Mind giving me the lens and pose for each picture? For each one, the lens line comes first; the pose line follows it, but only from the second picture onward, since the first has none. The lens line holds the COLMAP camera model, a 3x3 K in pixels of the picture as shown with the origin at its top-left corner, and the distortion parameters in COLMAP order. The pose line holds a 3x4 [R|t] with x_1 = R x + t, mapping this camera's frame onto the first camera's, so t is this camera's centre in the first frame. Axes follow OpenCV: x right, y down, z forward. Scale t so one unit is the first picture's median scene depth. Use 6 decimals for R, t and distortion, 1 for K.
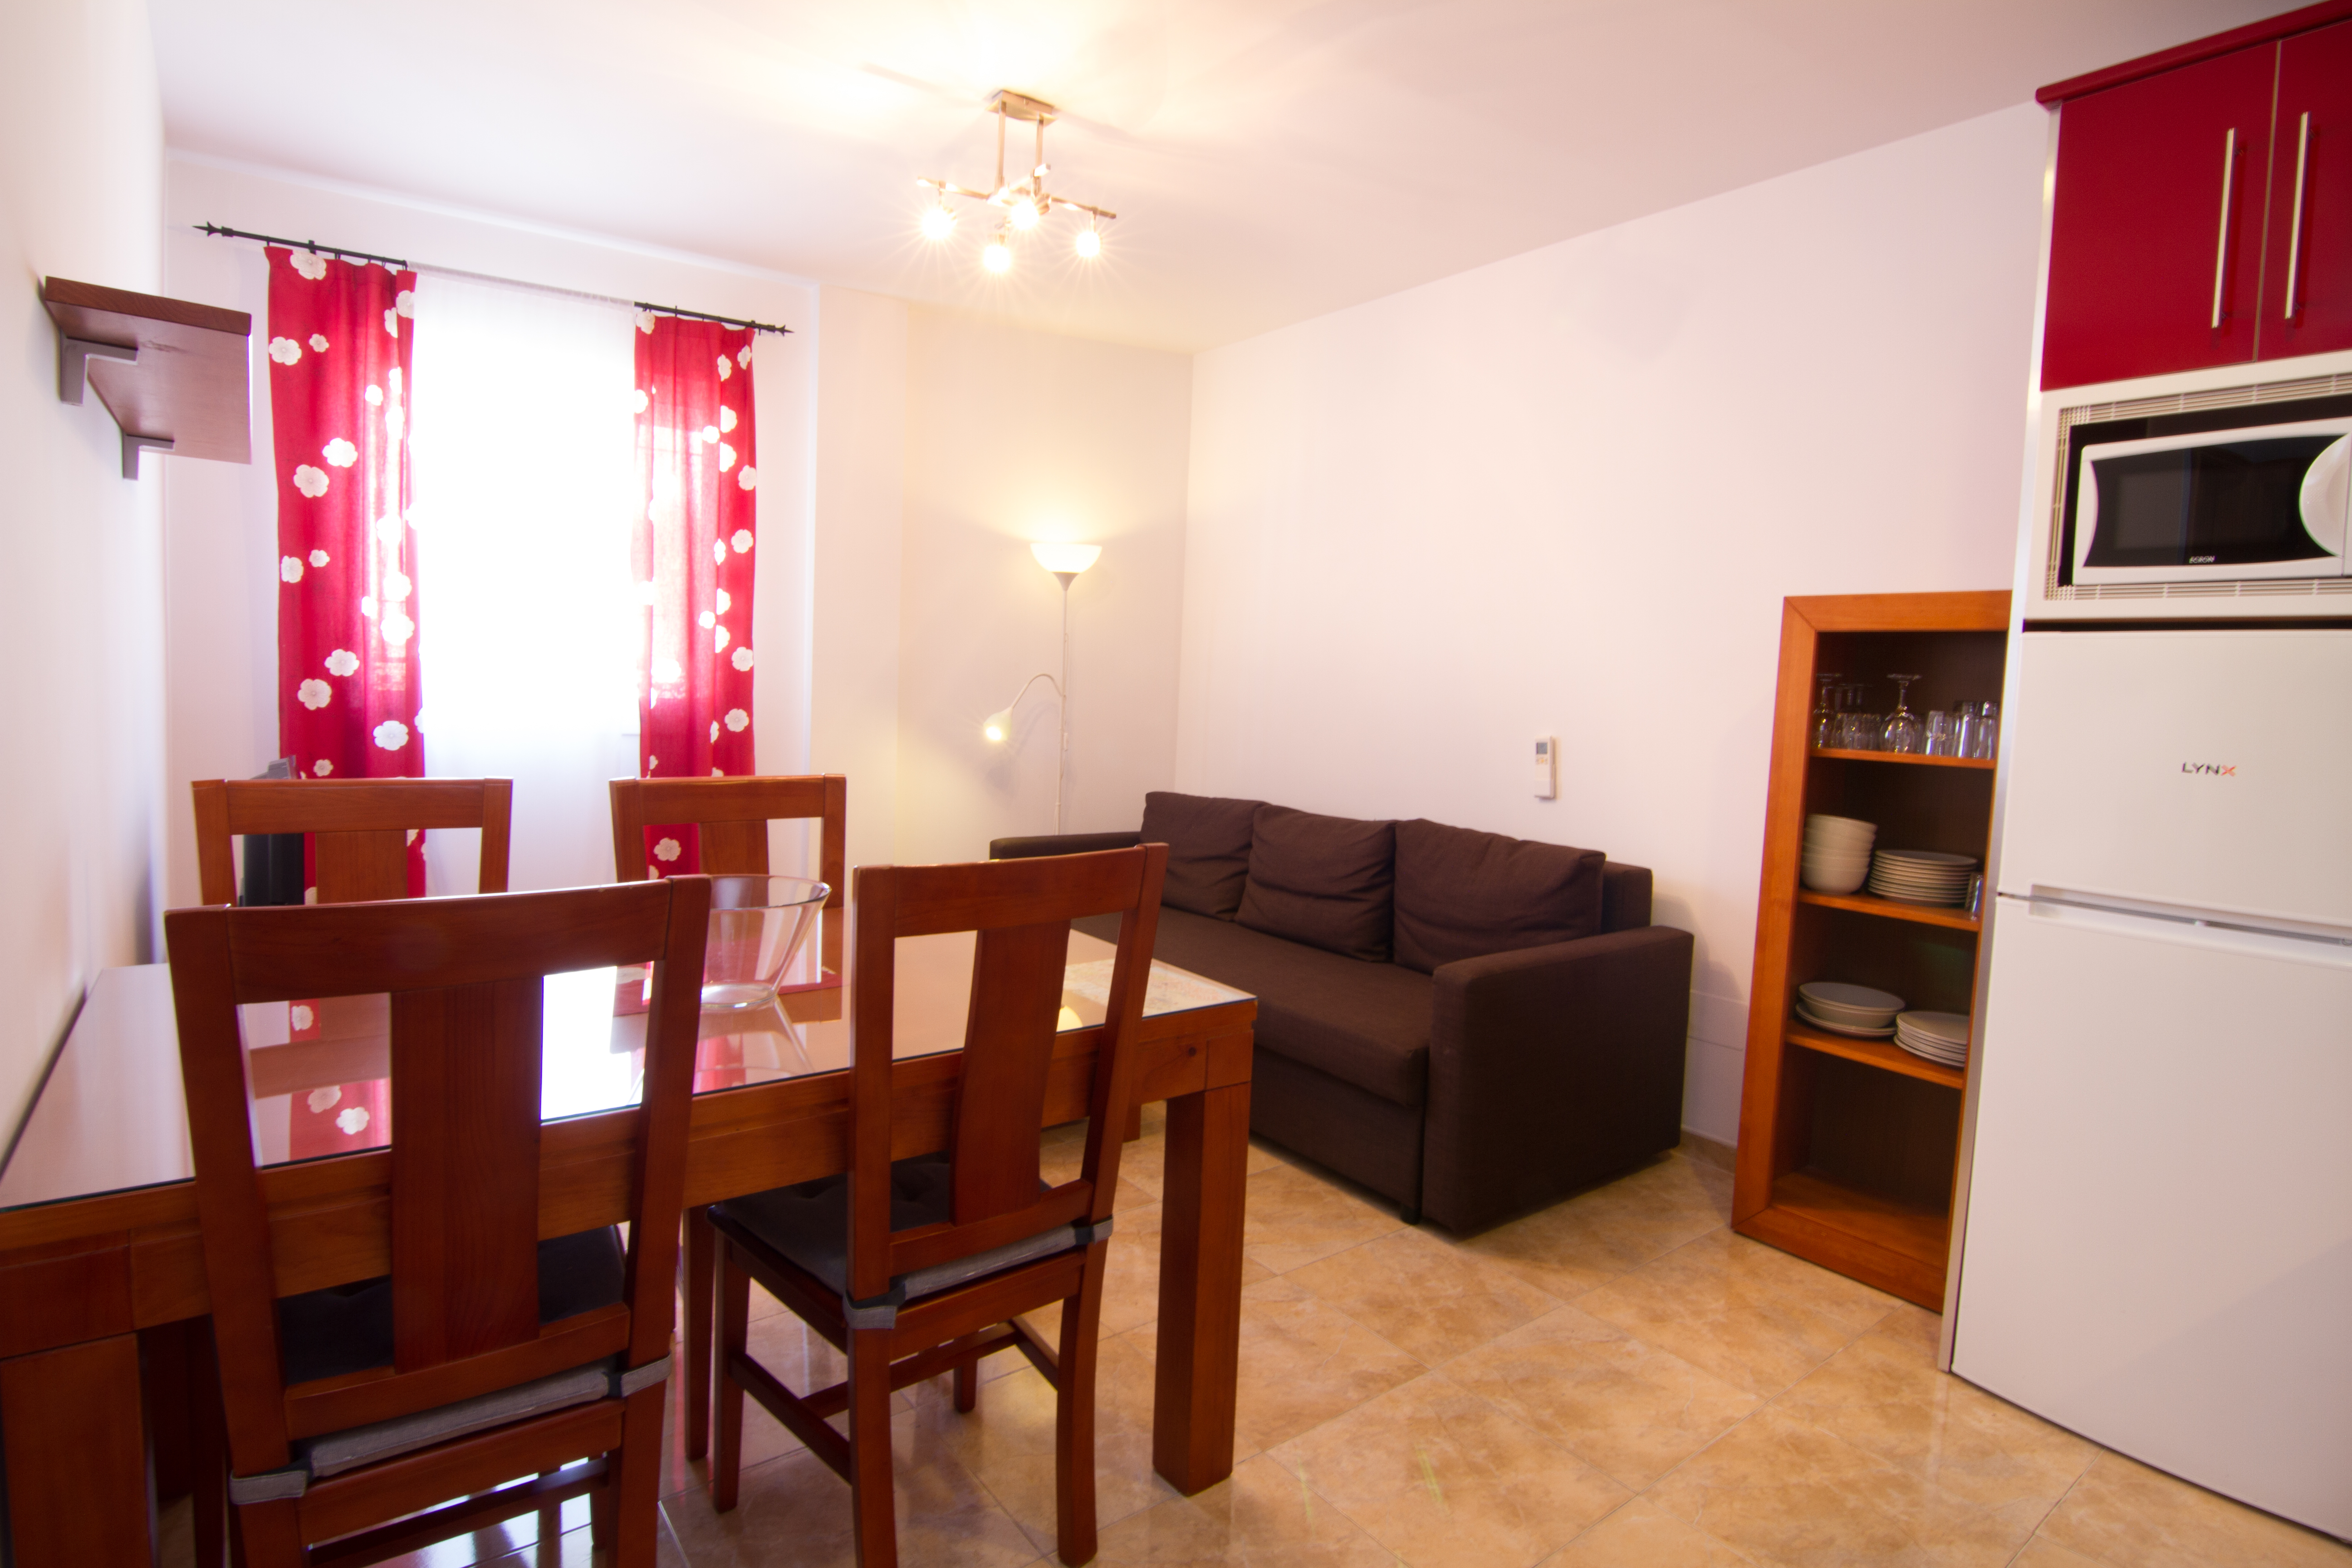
lens RADIAL K [[1201.4, 0, 1178.9], [0, 1201.4, 779.0], [0, 0, 1]] dist [-0.001176, -0.012781]
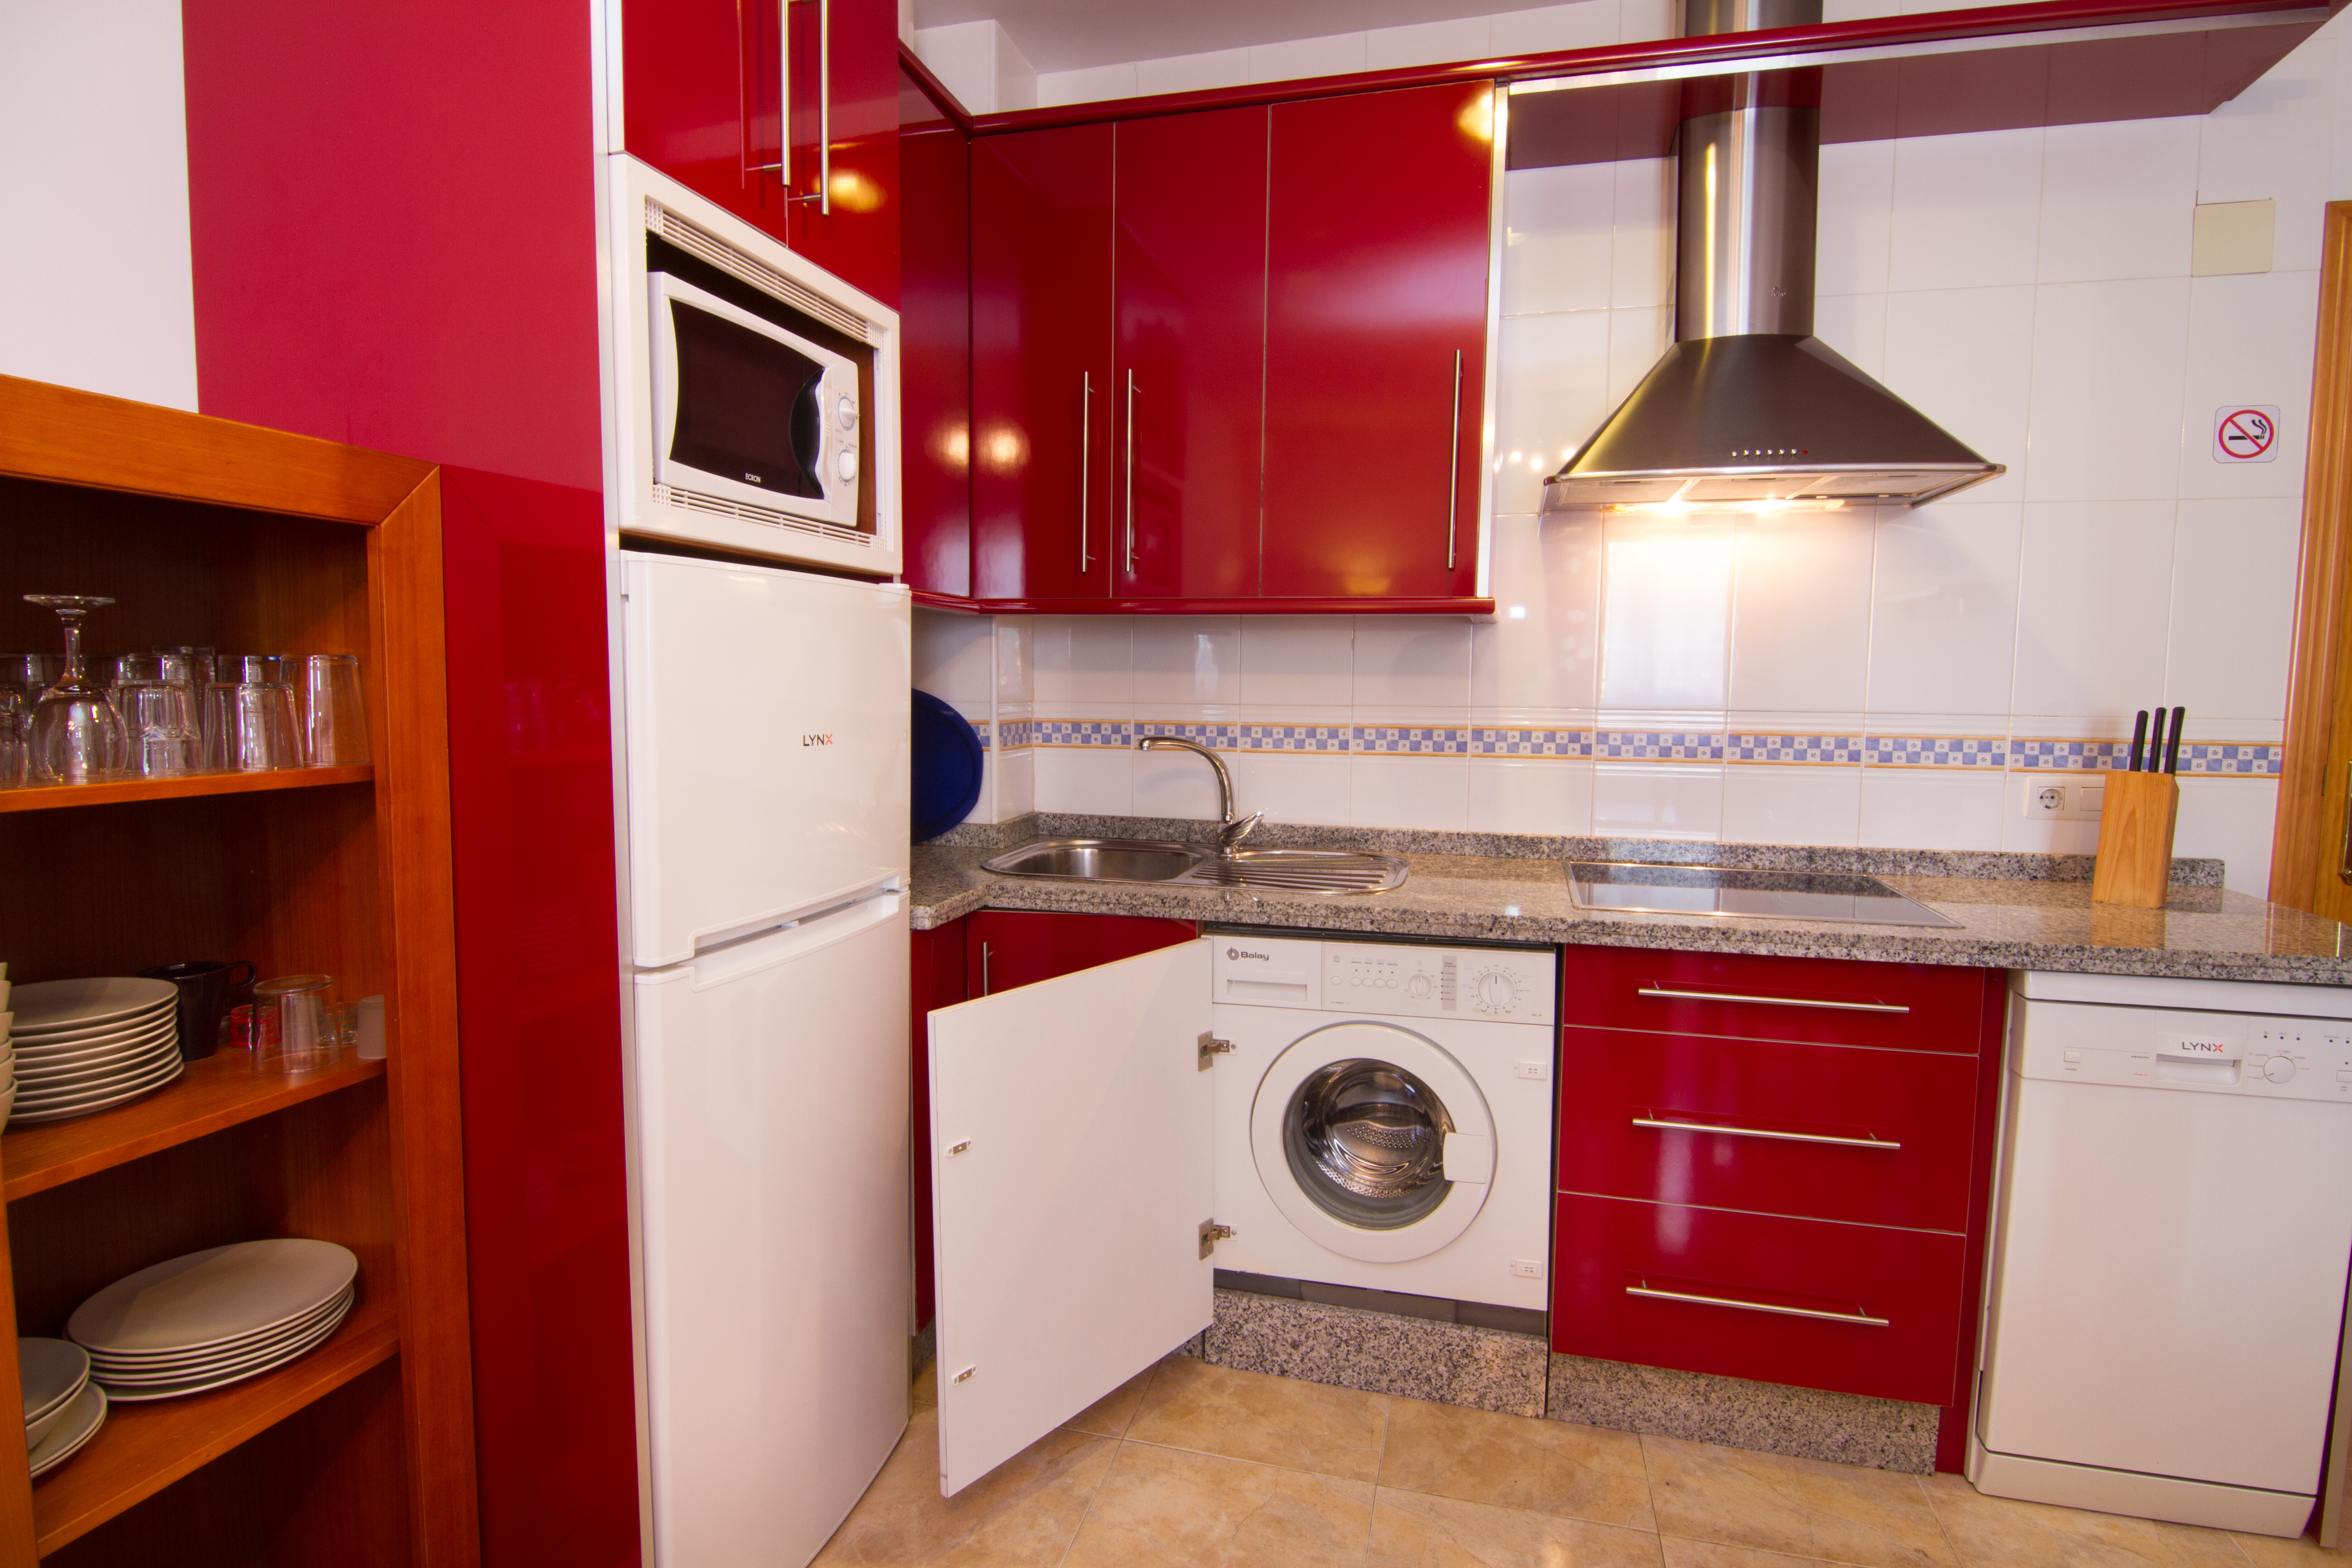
lens RADIAL K [[1201.4, 0, 1178.9], [0, 1201.4, 779.0], [0, 0, 1]] dist [-0.001176, -0.012781]
pose [[-0.609839, -0.111921, 0.784583, 0.030568], [0.026727, 0.986511, 0.161501, -0.085240], [-0.792074, 0.119459, -0.598621, 1.003658]]
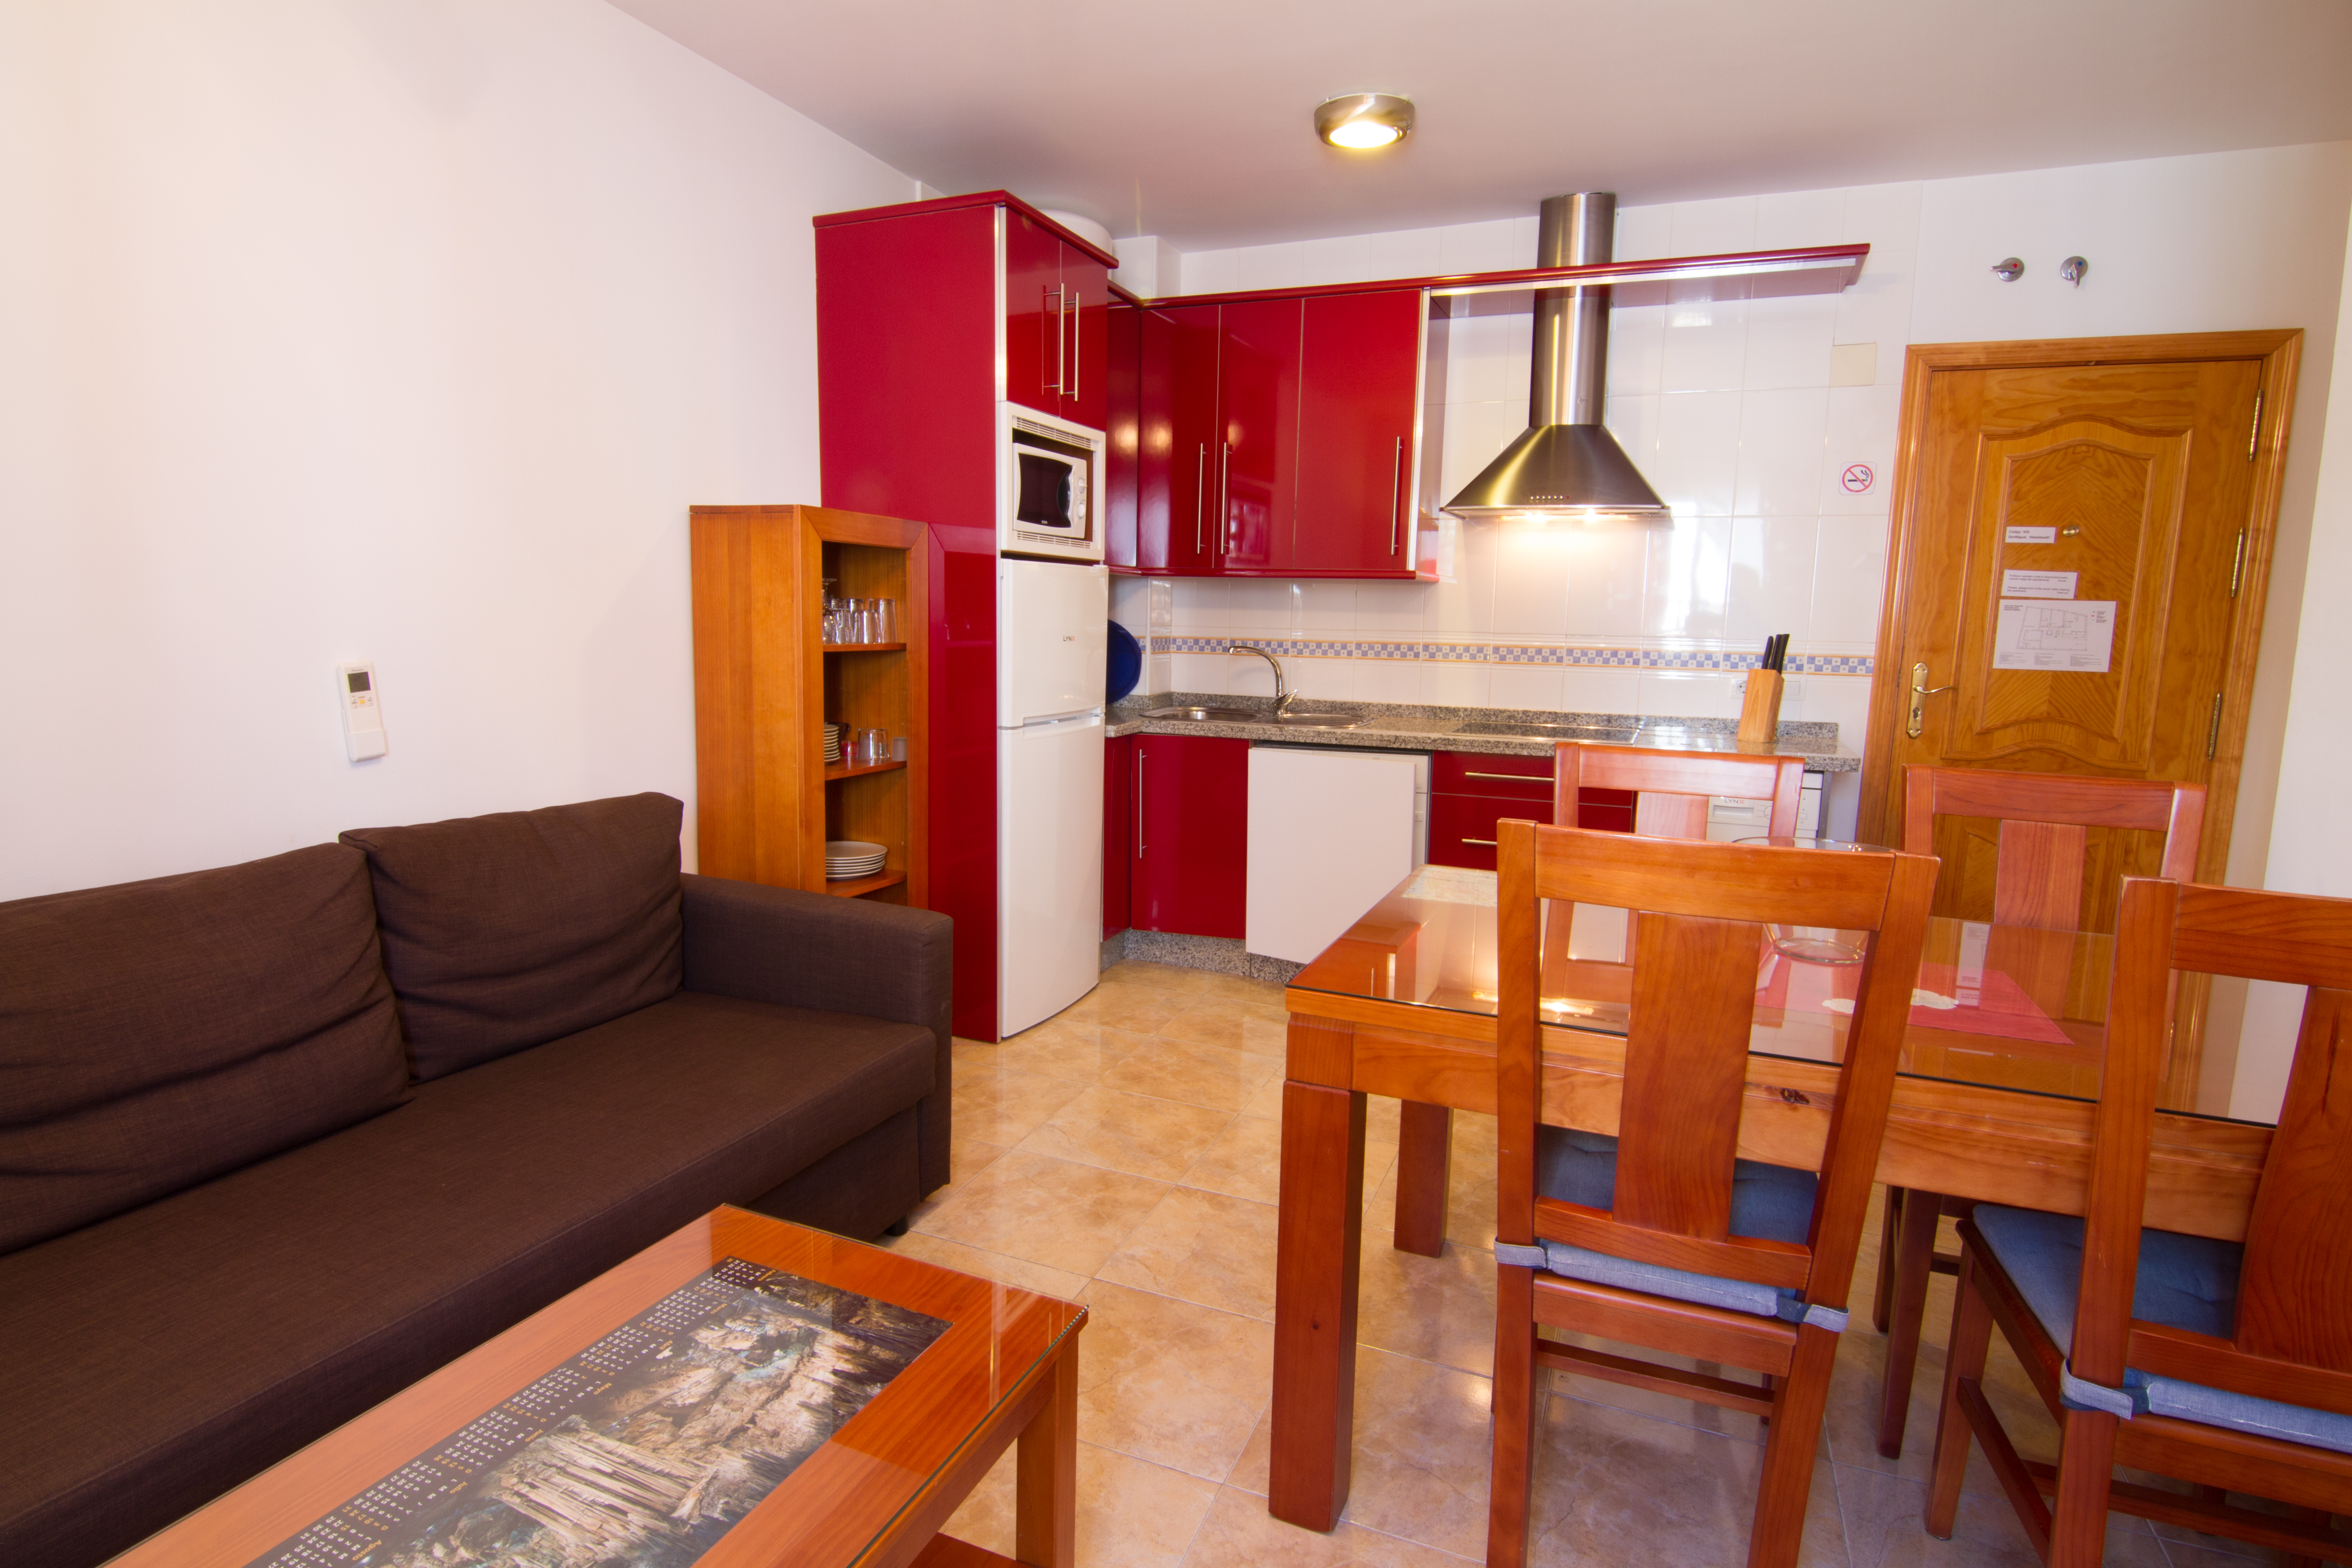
lens RADIAL K [[1195.5, 0, 1176.4], [0, 1195.5, 776.6], [0, 0, 1]] dist [0.001333, -0.018727]
pose [[-0.499236, -0.167604, 0.850101, -0.665376], [0.026394, 0.977716, 0.208265, -0.141006], [-0.866064, 0.126411, -0.483688, 1.377096]]
